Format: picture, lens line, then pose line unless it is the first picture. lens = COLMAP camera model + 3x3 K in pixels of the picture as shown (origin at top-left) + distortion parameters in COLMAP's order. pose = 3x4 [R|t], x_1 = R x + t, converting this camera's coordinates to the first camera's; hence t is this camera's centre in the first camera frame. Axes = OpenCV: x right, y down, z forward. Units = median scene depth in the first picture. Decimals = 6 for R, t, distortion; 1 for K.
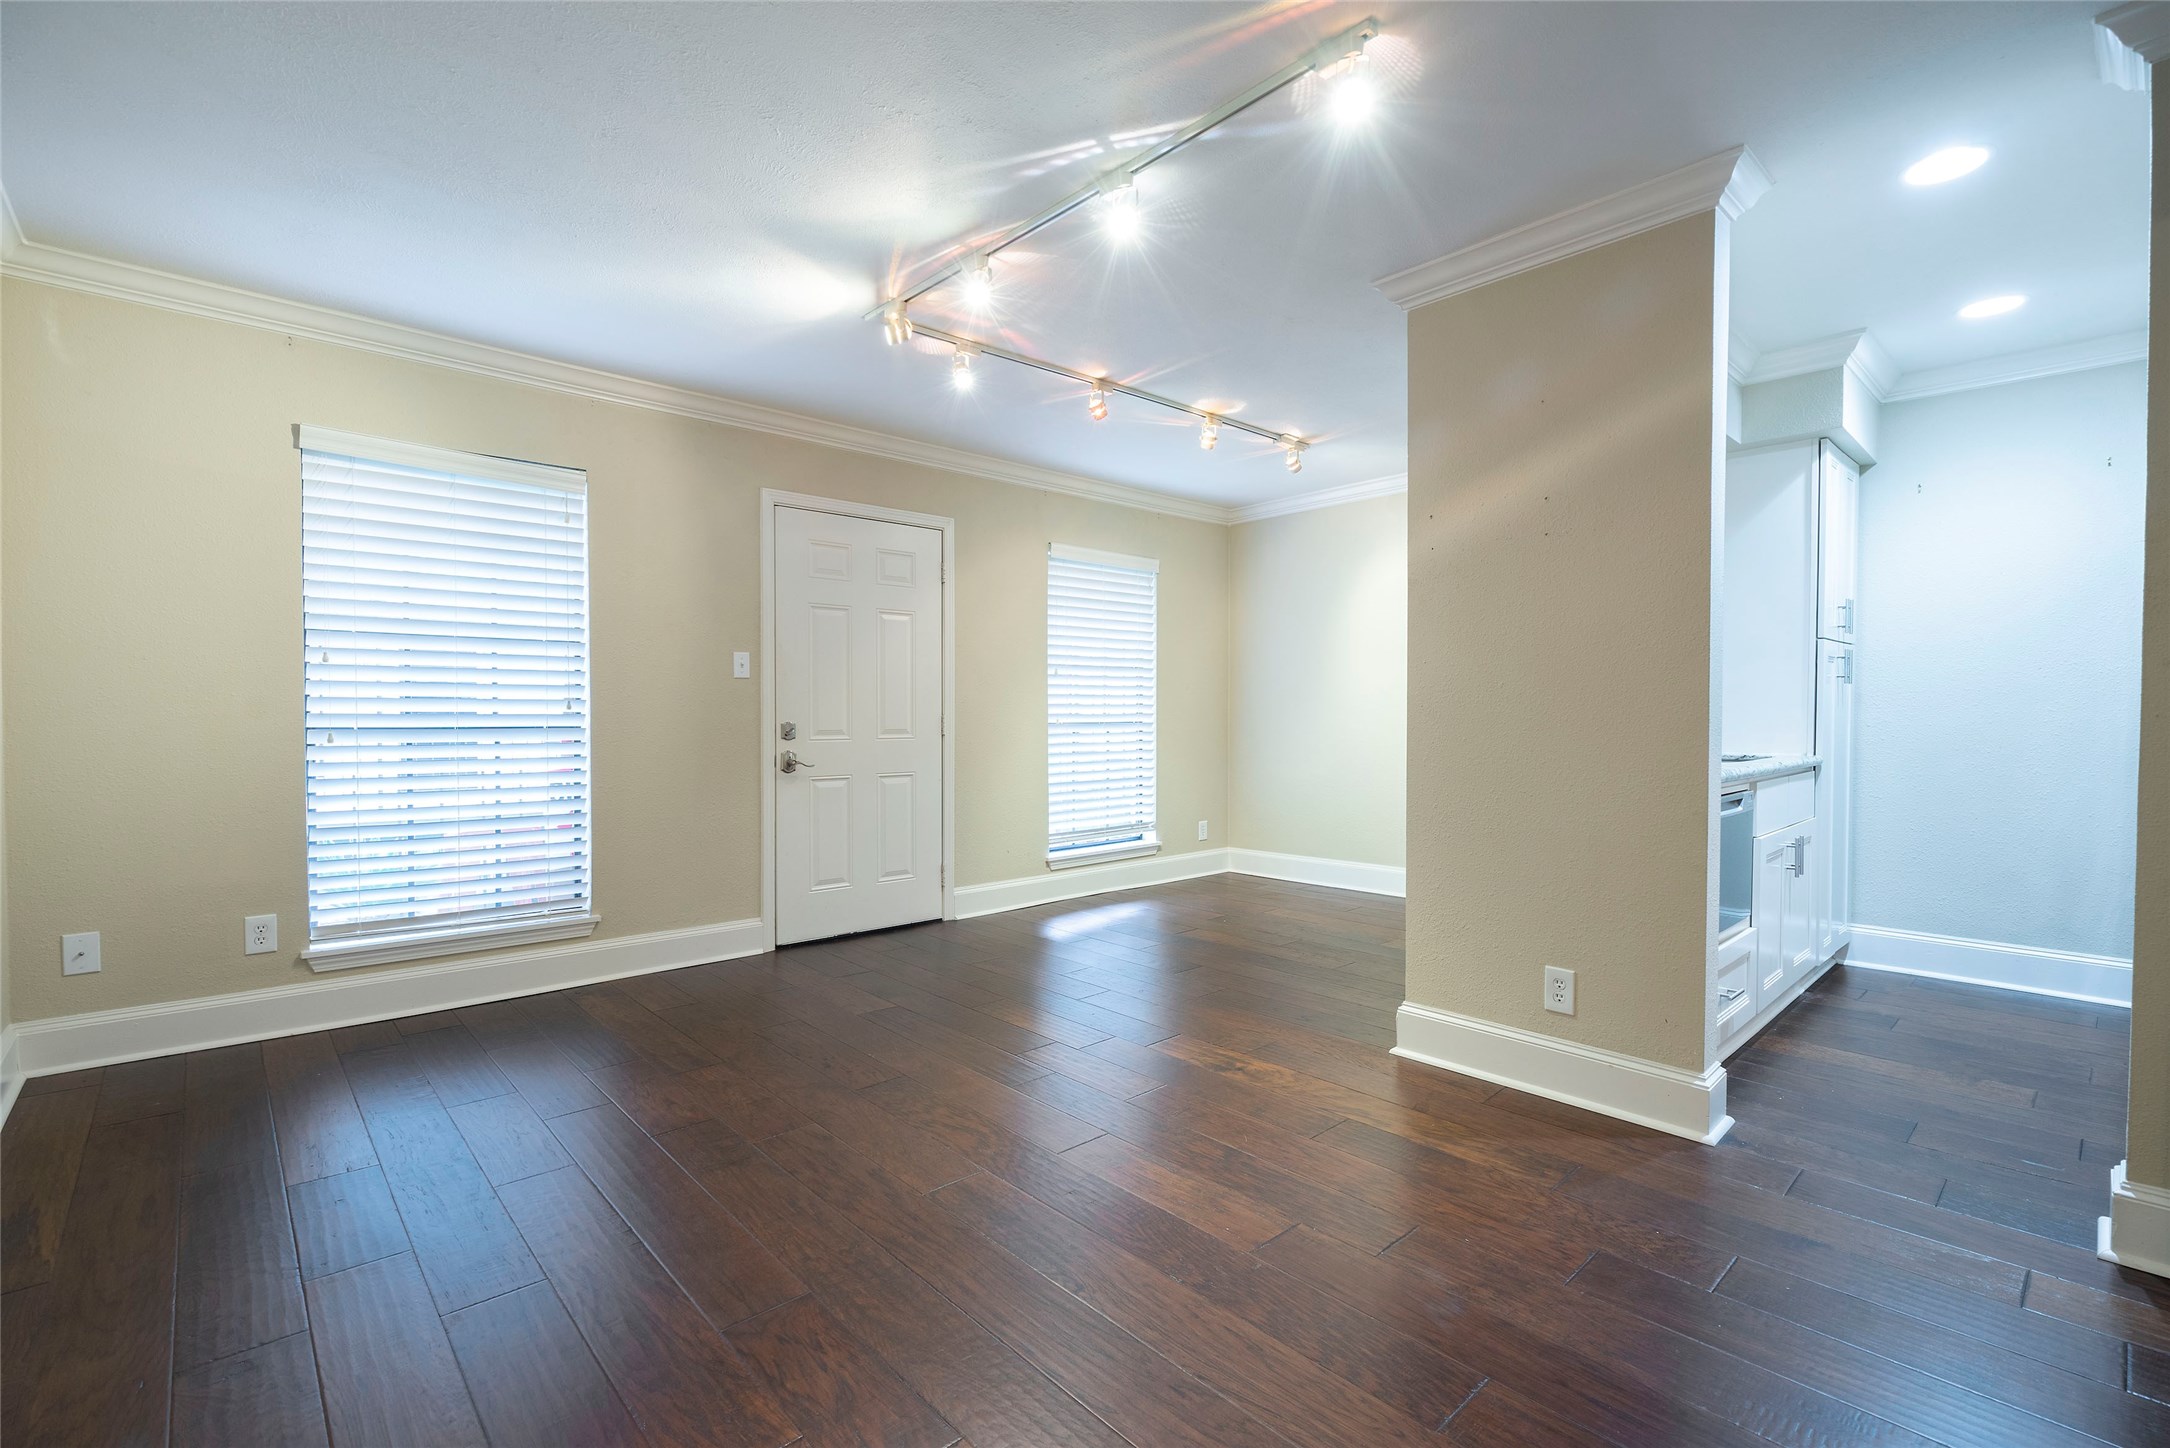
lens RADIAL K [[966.5, 0, 1081.3], [0, 966.5, 728.6], [0, 0, 1]] dist [-0.002706, 0.000117]
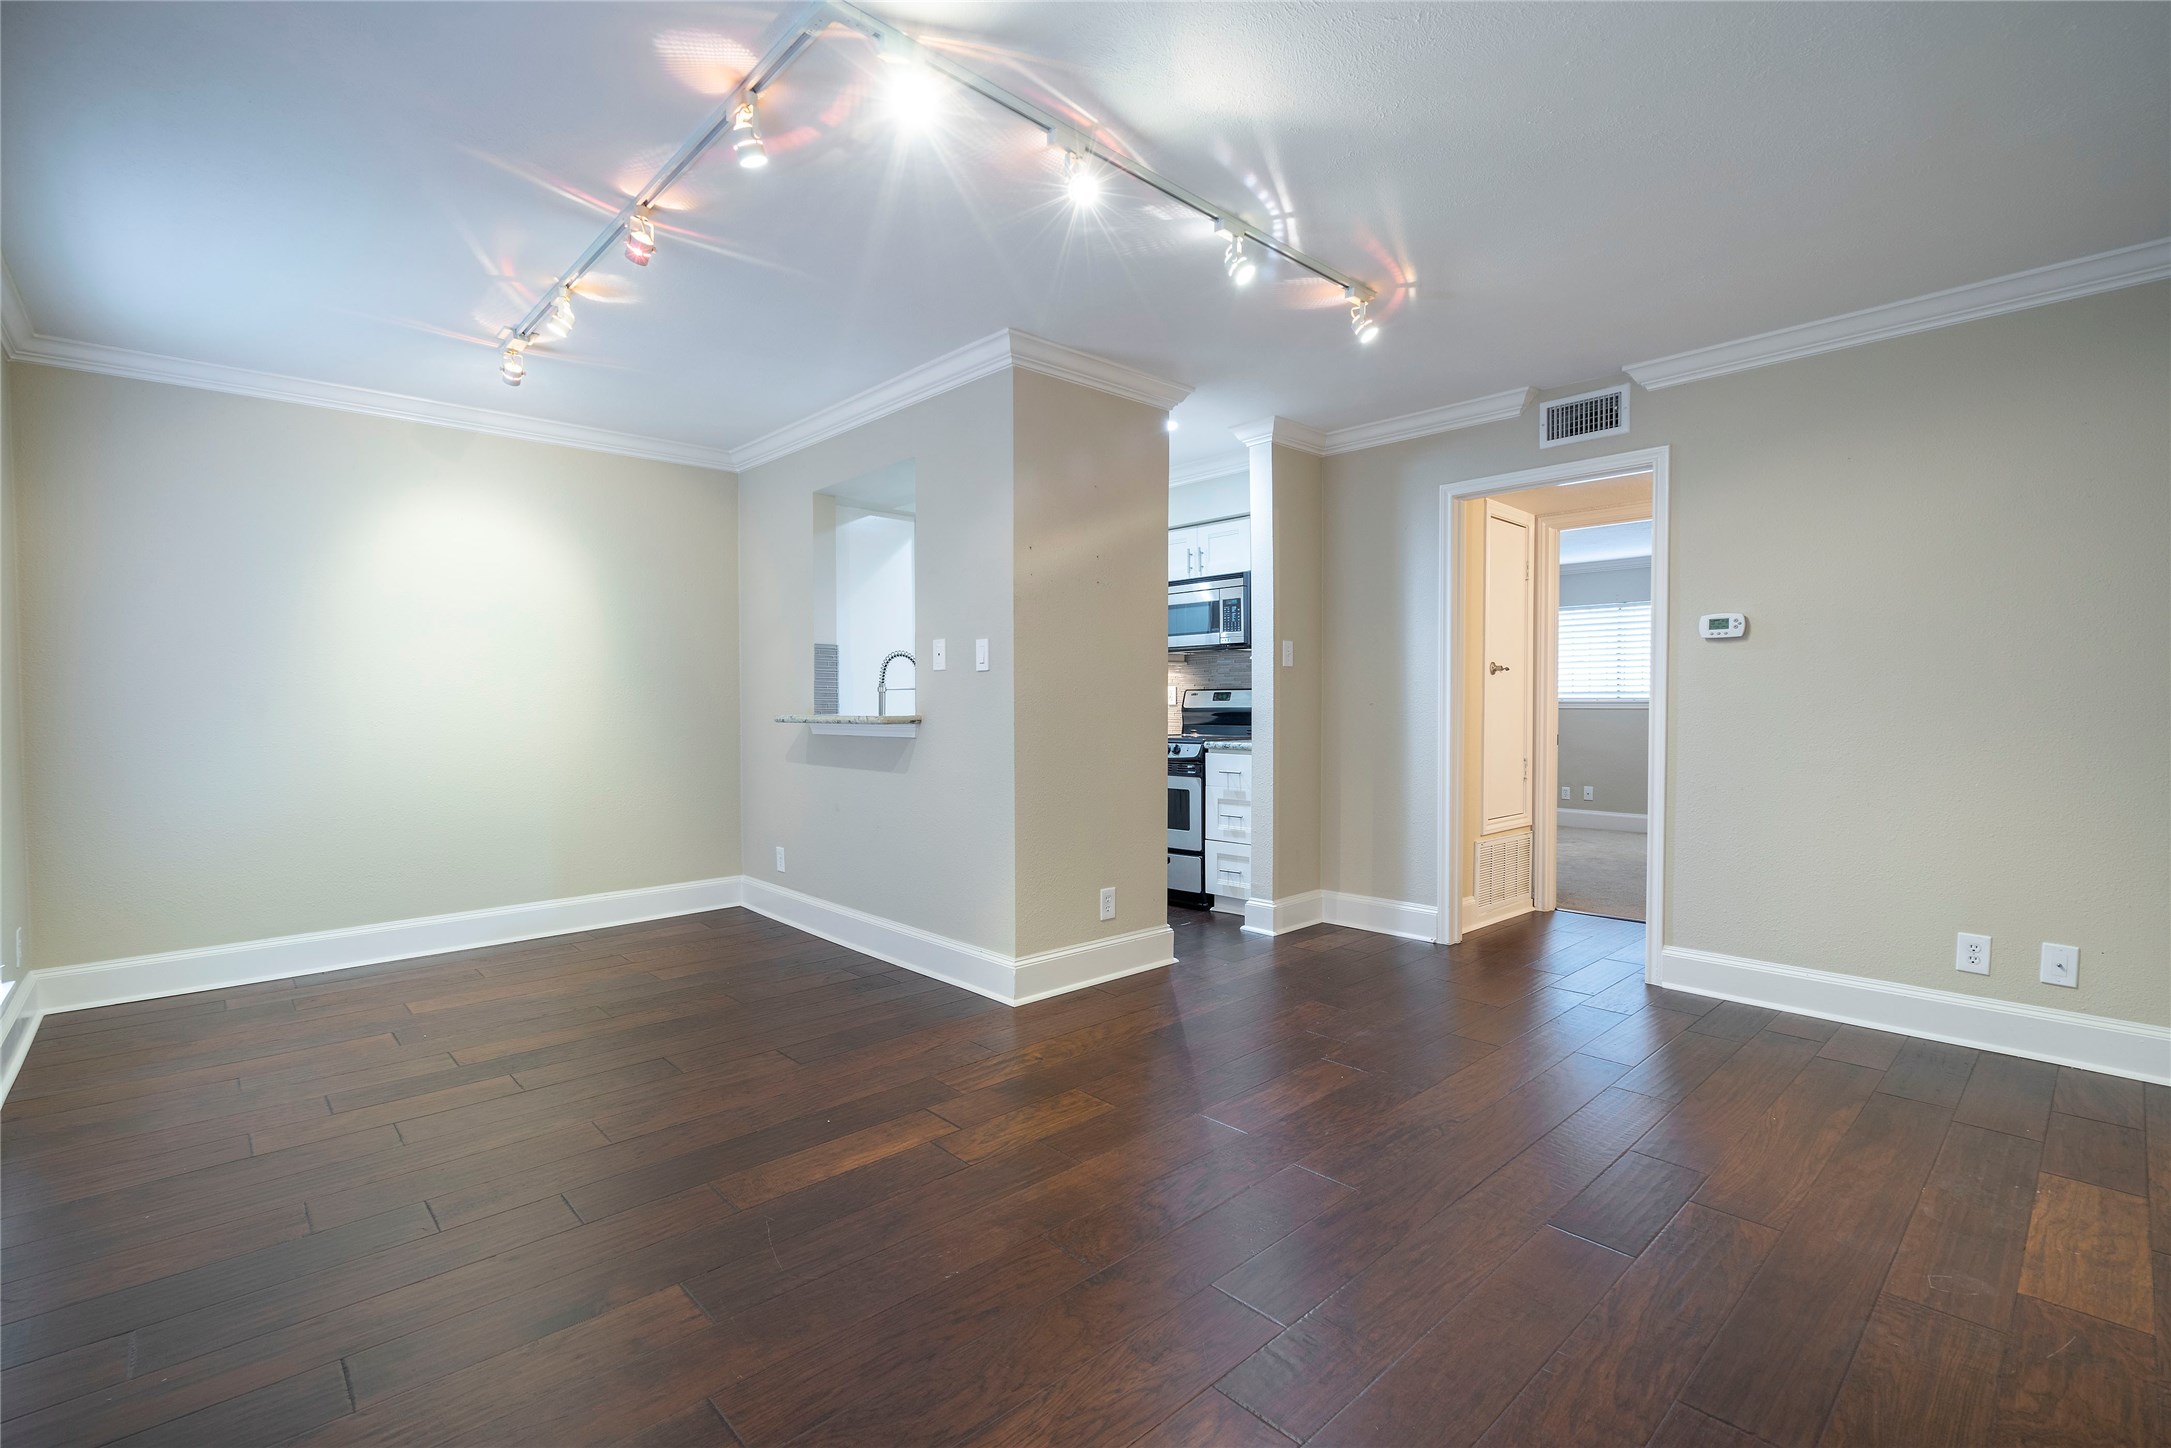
lens RADIAL K [[977.7, 0, 1094.6], [0, 977.7, 731.3], [0, 0, 1]] dist [-0.010552, 0.000359]
pose [[-0.019978, -0.028091, 0.999406, -0.521362], [0.021971, 0.999351, 0.028529, -0.014500], [-0.999559, 0.022528, -0.019348, 0.573840]]
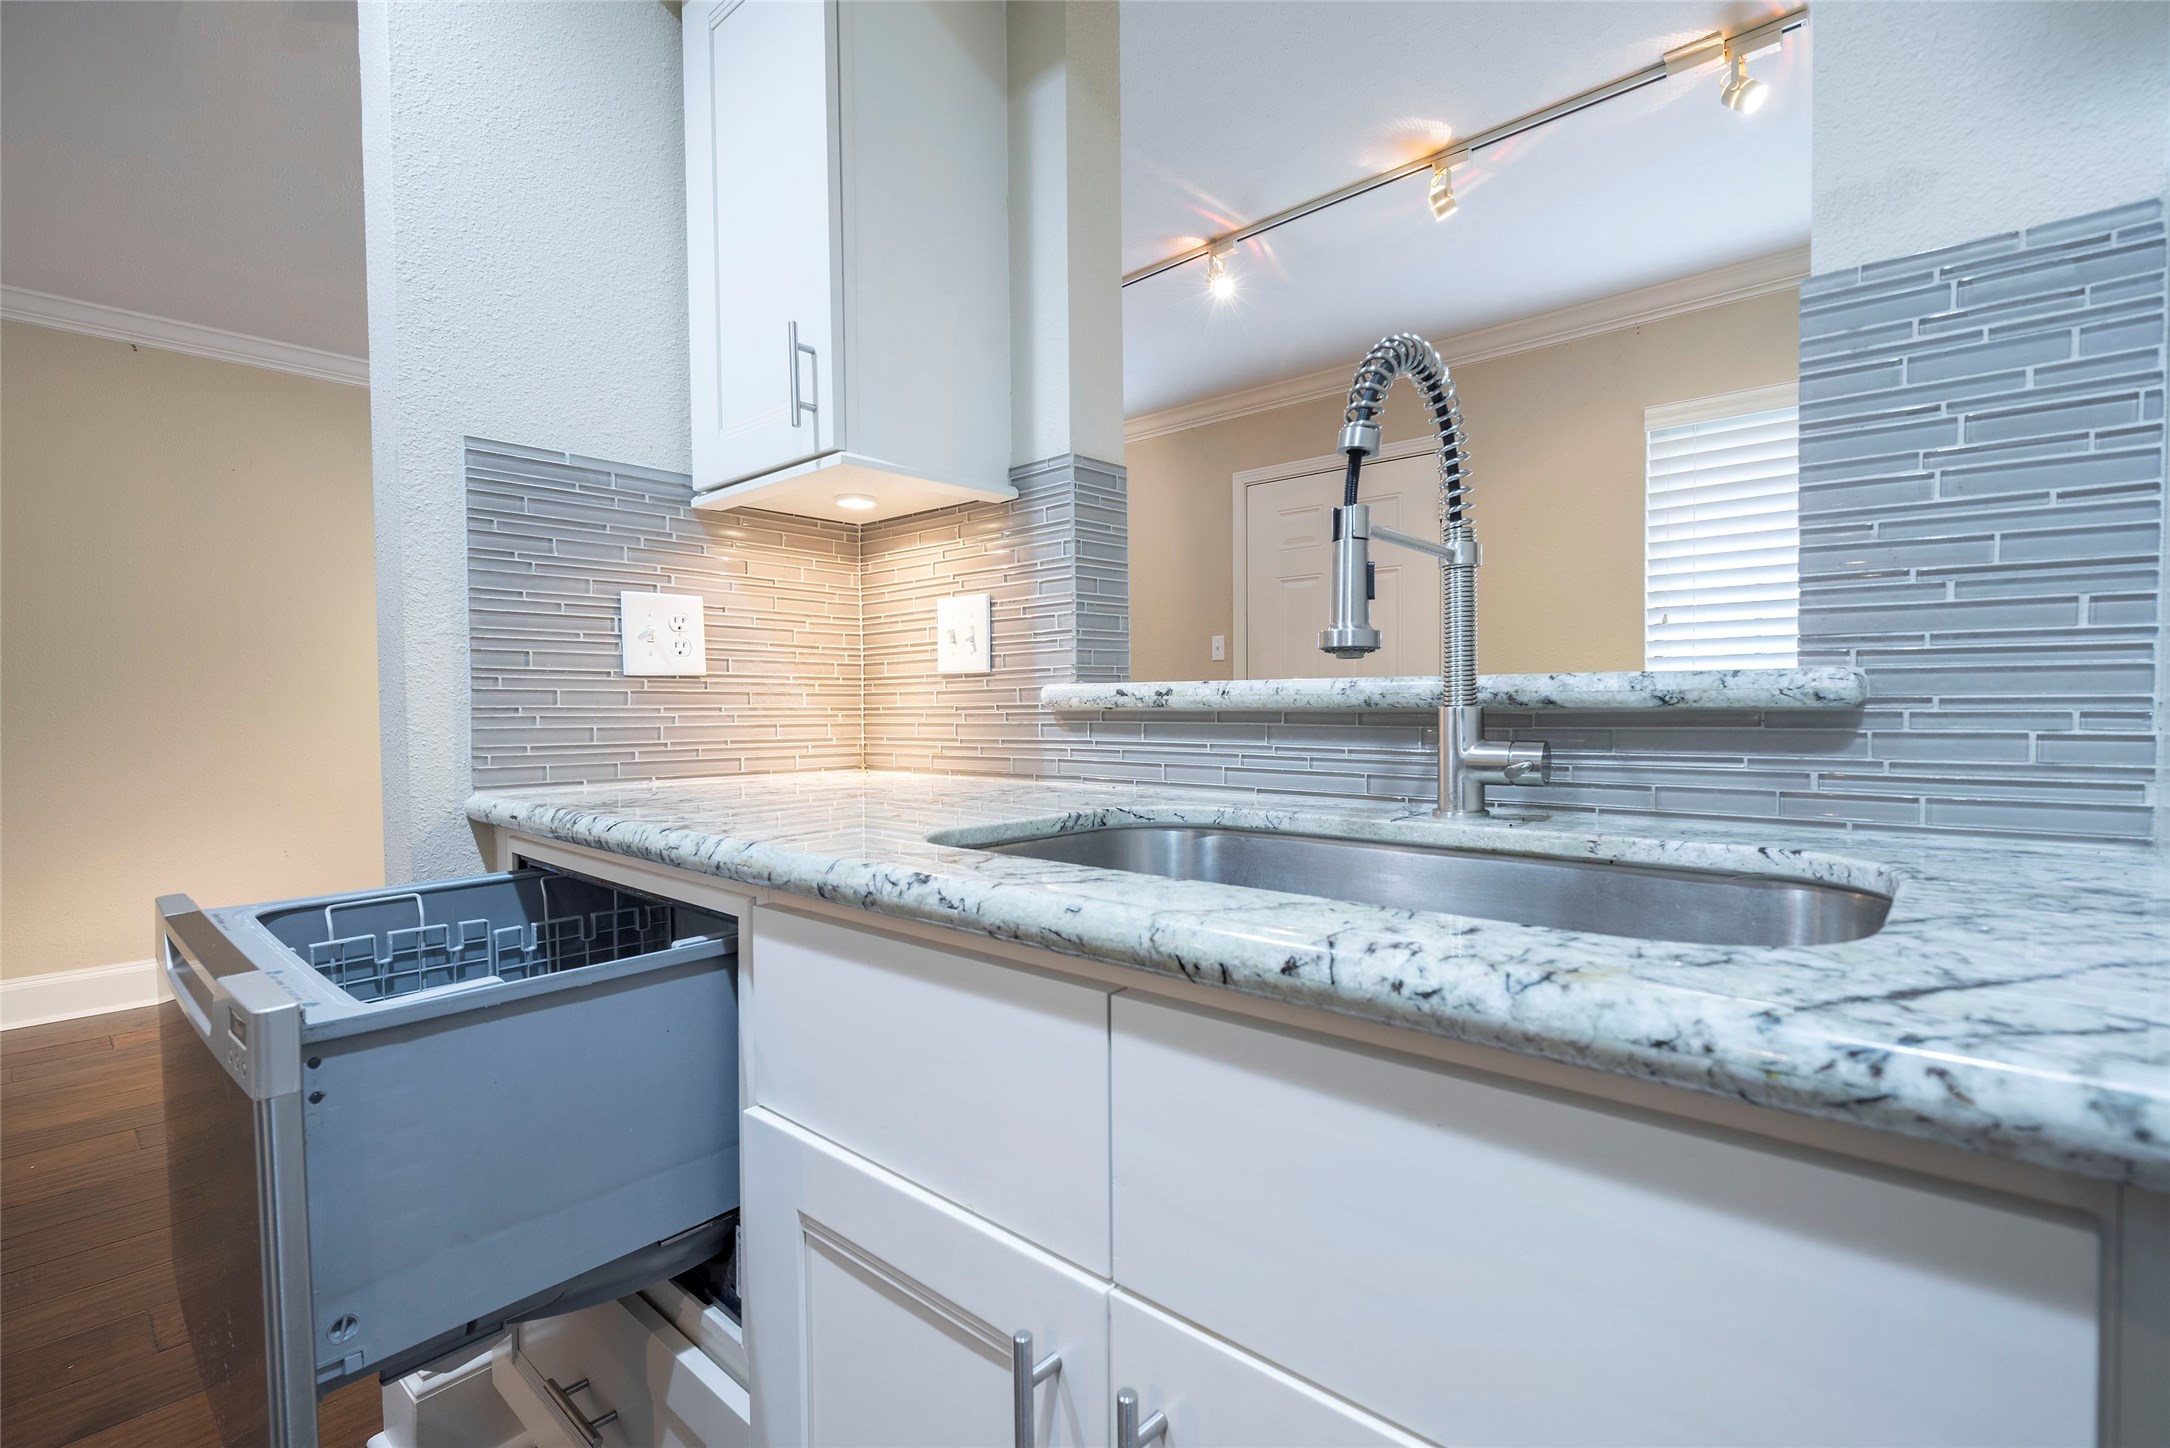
lens RADIAL K [[966.5, 0, 1081.3], [0, 966.5, 728.6], [0, 0, 1]] dist [-0.002706, 0.000117]
pose [[0.110338, 0.027274, -0.993520, 0.604821], [-0.006479, 0.999622, 0.026722, -0.005572], [0.993873, 0.003489, 0.110473, 0.655254]]
